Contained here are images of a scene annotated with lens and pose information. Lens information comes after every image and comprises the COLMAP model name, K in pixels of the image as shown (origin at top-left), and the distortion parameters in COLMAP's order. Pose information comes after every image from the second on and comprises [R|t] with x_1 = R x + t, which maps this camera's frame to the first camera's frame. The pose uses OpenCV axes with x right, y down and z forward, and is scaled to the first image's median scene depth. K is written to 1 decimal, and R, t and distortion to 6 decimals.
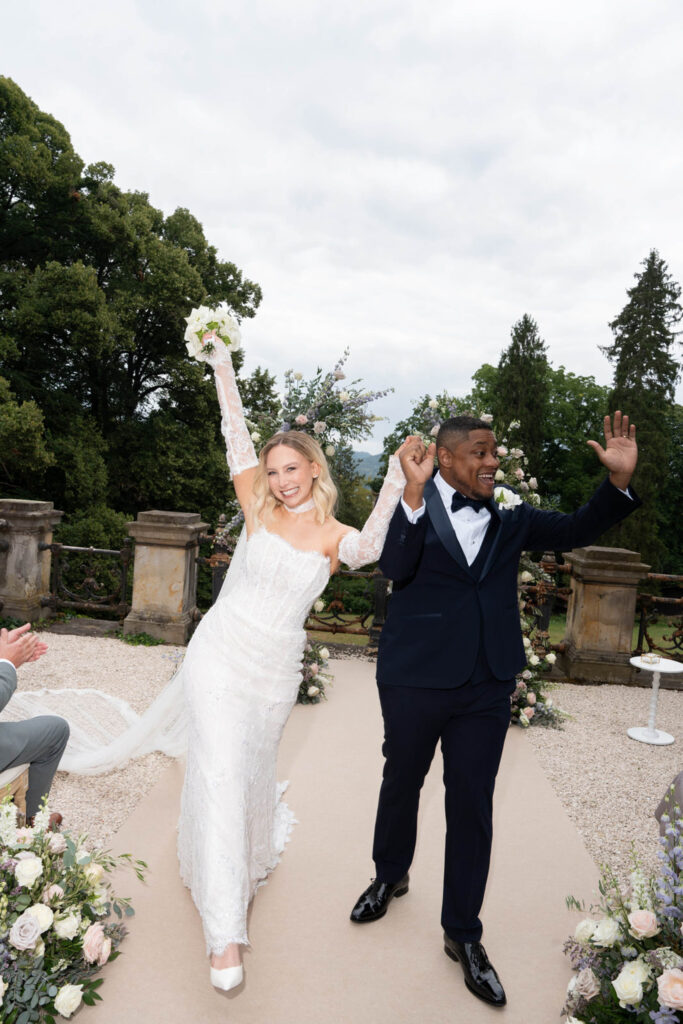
lens RADIAL K [[703.7, 0, 341.5], [0, 703.7, 512.0], [0, 0, 1]] dist [-0.112006, 0.093226]
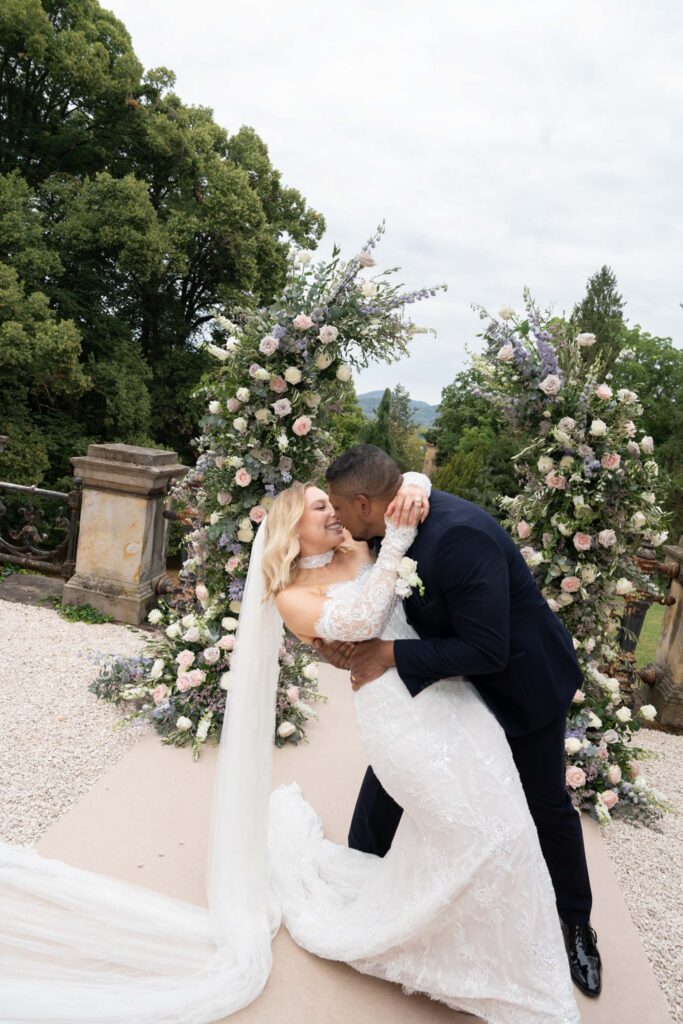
lens RADIAL K [[703.7, 0, 341.5], [0, 703.7, 512.0], [0, 0, 1]] dist [-0.112006, 0.093226]
pose [[0.994273, 0.081576, -0.069038, 0.005849], [-0.076082, 0.993984, 0.078788, -0.001198], [0.075050, -0.073085, 0.994498, 0.049245]]
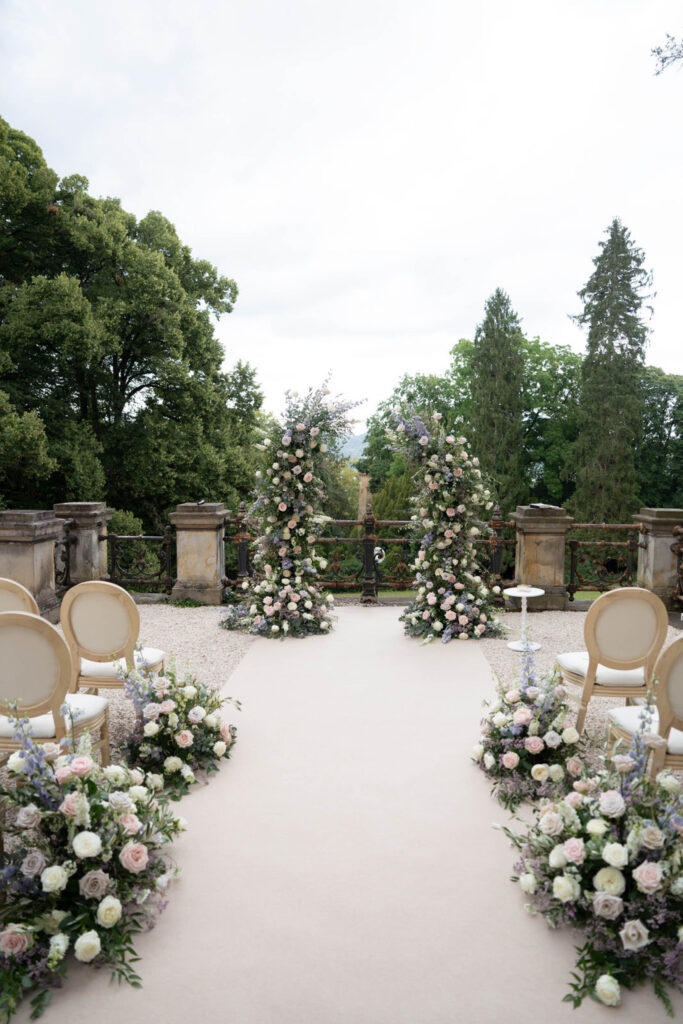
lens RADIAL K [[705.4, 0, 336.6], [0, 705.4, 512.1], [0, 0, 1]] dist [-0.114527, 0.087488]
pose [[0.997350, -0.072250, 0.008531, -0.001629], [0.072014, 0.997082, 0.025335, 0.000301], [-0.010336, -0.024654, 0.999643, -0.052453]]
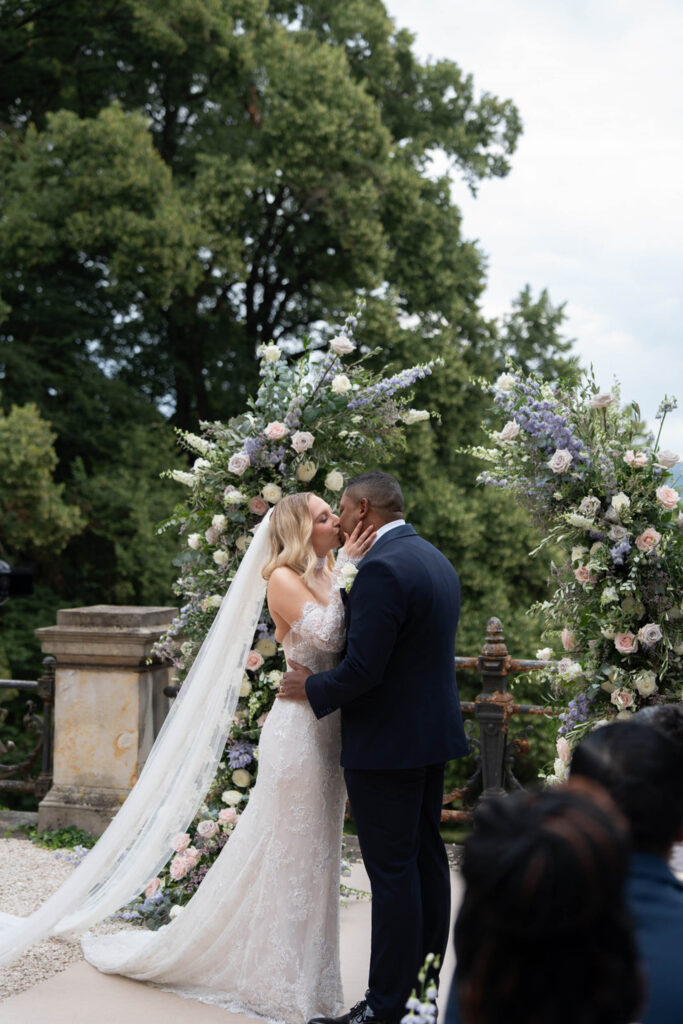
lens RADIAL K [[1605.9, 0, 335.9], [0, 1605.9, 517.7], [0, 0, 1]] dist [0.199169, -0.006227]
pose [[0.960754, -0.065050, -0.269666, 0.050010], [0.049268, 0.996675, -0.064895, 0.003890], [0.272991, 0.049062, 0.960765, -0.035633]]
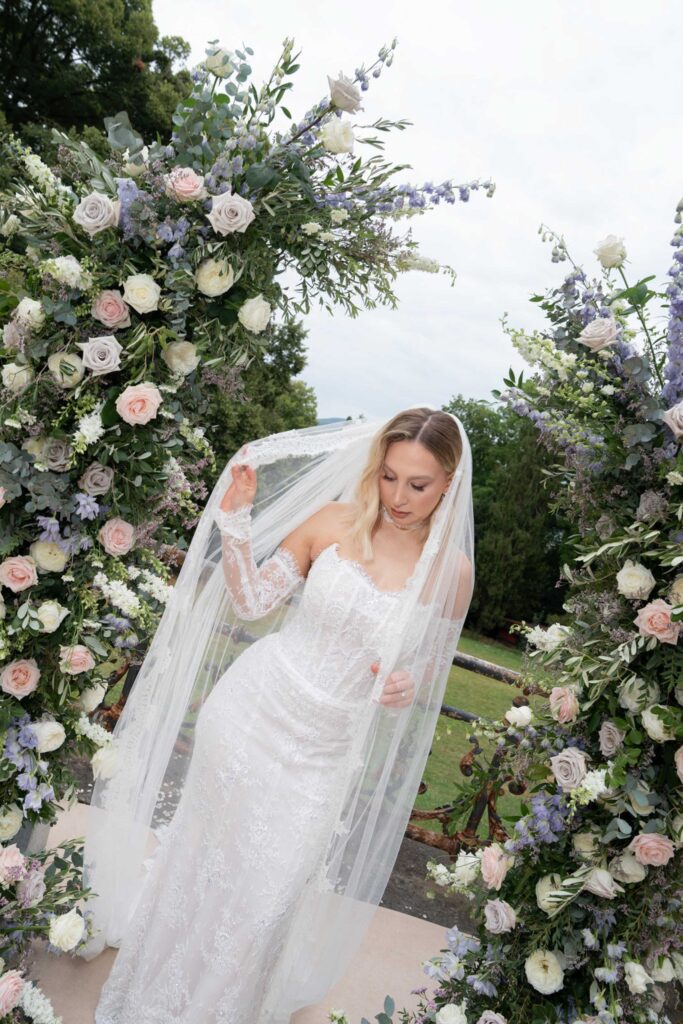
lens RADIAL K [[703.7, 0, 341.5], [0, 703.7, 512.0], [0, 0, 1]] dist [-0.112006, 0.093226]
pose [[0.965505, 0.260329, 0.005400, 0.006614], [-0.260367, 0.964990, 0.031668, -0.003115], [0.003033, -0.031981, 0.999484, 0.102703]]
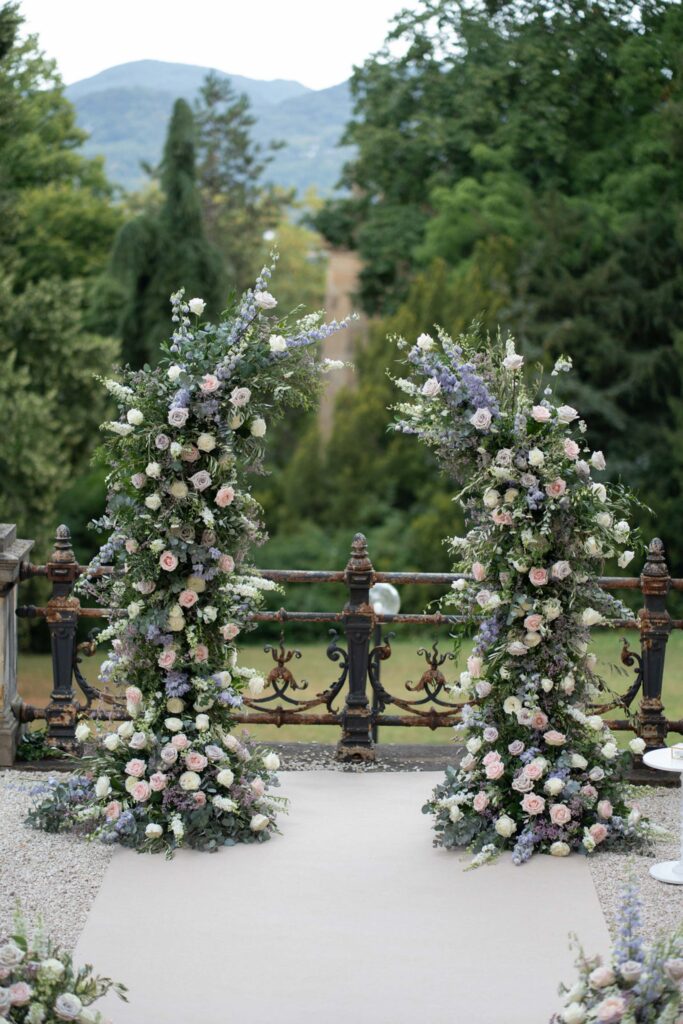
lens RADIAL K [[2402.5, 0, 341.5], [0, 2402.5, 512.0], [0, 0, 1]] dist [0.251312, -5.158472]
pose [[0.996889, -0.065434, 0.043948, -0.006105], [0.061069, 0.993677, 0.094218, -0.031015], [-0.049835, -0.091240, 0.994581, -0.159432]]
